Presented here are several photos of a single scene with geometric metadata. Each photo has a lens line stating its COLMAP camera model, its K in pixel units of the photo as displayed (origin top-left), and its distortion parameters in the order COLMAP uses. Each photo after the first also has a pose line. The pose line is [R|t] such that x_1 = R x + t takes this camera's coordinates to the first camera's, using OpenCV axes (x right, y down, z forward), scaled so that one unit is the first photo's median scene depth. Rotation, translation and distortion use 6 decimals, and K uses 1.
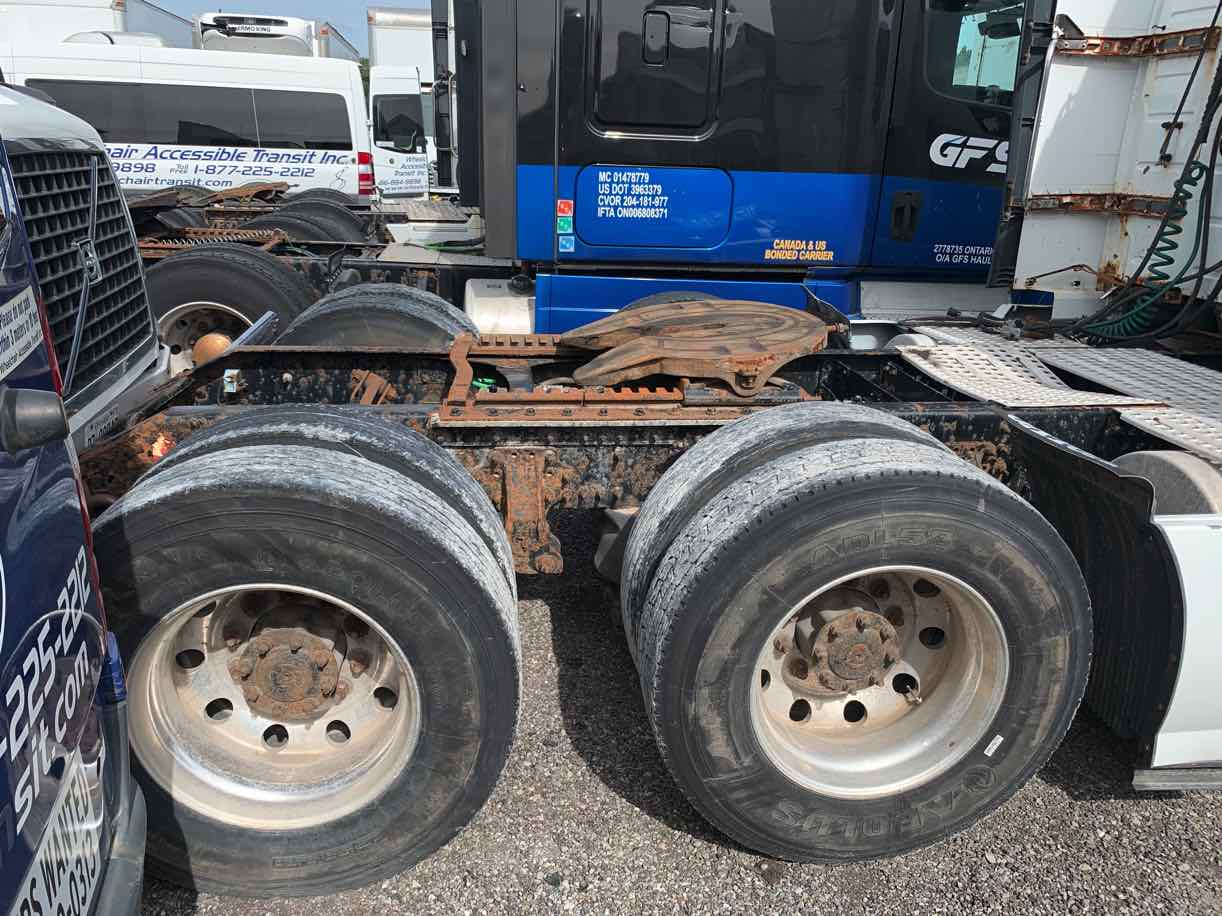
lens RADIAL K [[952.1, 0, 598.8], [0, 952.1, 460.5], [0, 0, 1]] dist [0.009526, -0.015119]
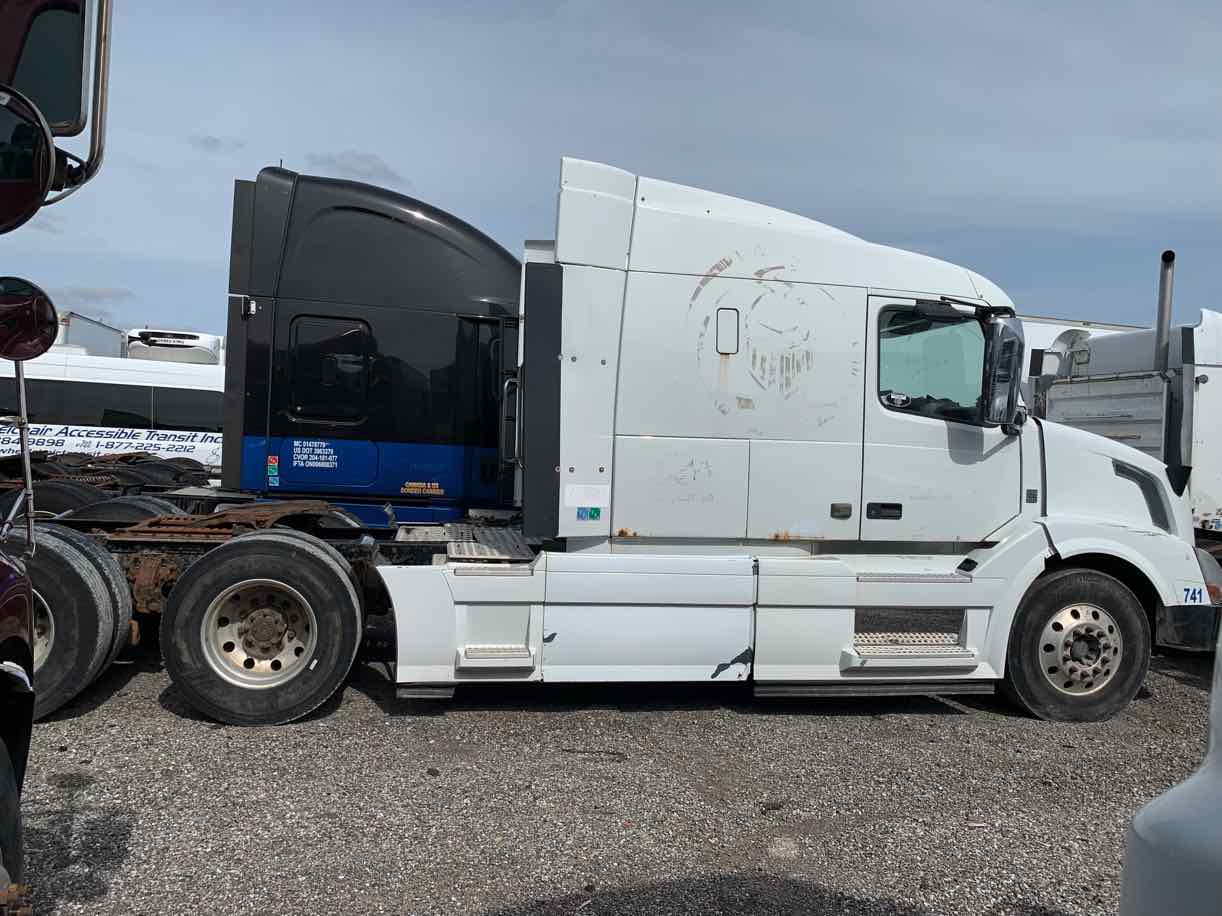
lens RADIAL K [[952.1, 0, 598.8], [0, 952.1, 460.5], [0, 0, 1]] dist [0.009526, -0.015119]
pose [[0.998096, 0.015759, 0.059638, 0.769853], [0.002391, 0.956206, -0.292685, 0.404065], [-0.061638, 0.292270, 0.954347, -1.134998]]
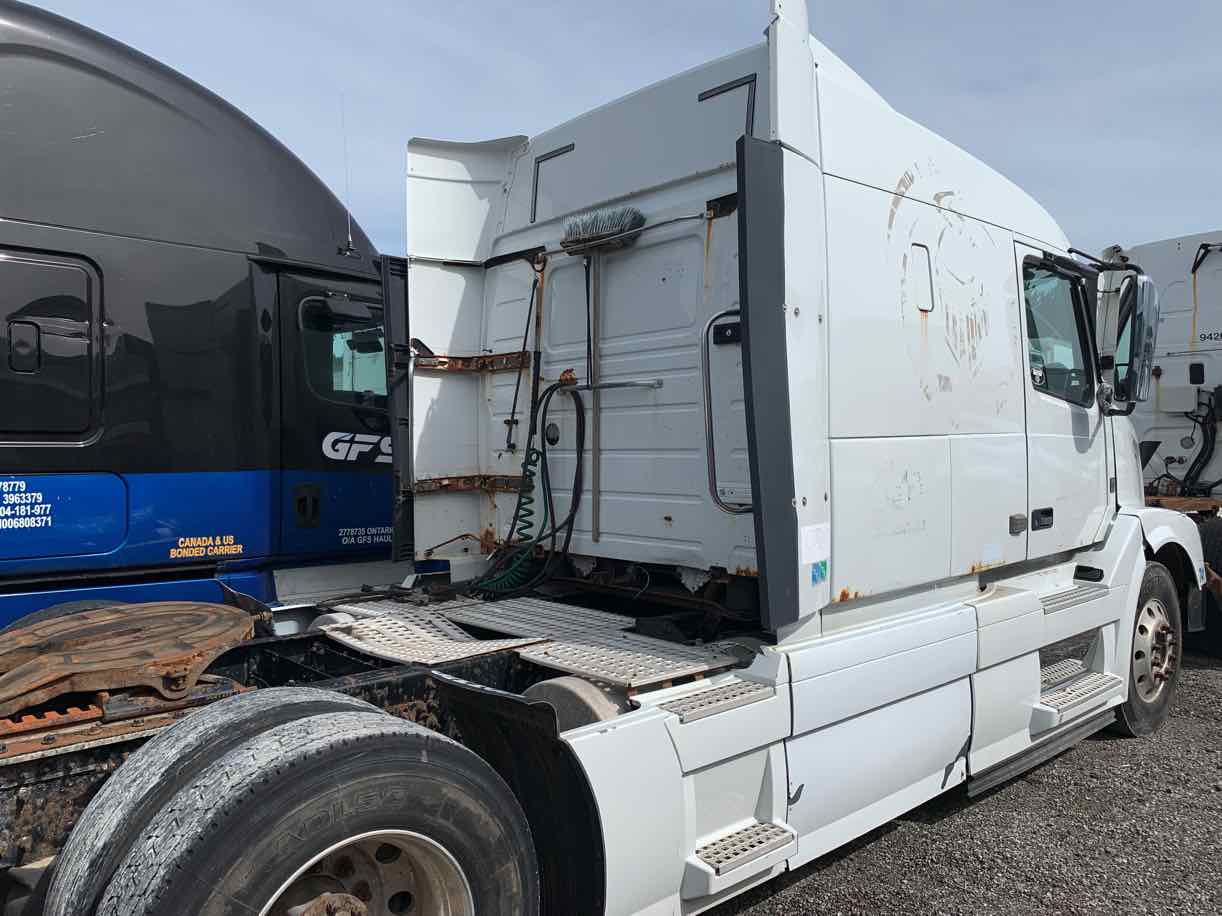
lens RADIAL K [[952.1, 0, 598.8], [0, 952.1, 460.5], [0, 0, 1]] dist [0.009526, -0.015119]
pose [[0.820352, -0.047018, 0.569923, -0.029357], [0.211805, 0.950717, -0.226442, 0.010174], [-0.531188, 0.306475, 0.789881, -0.051365]]
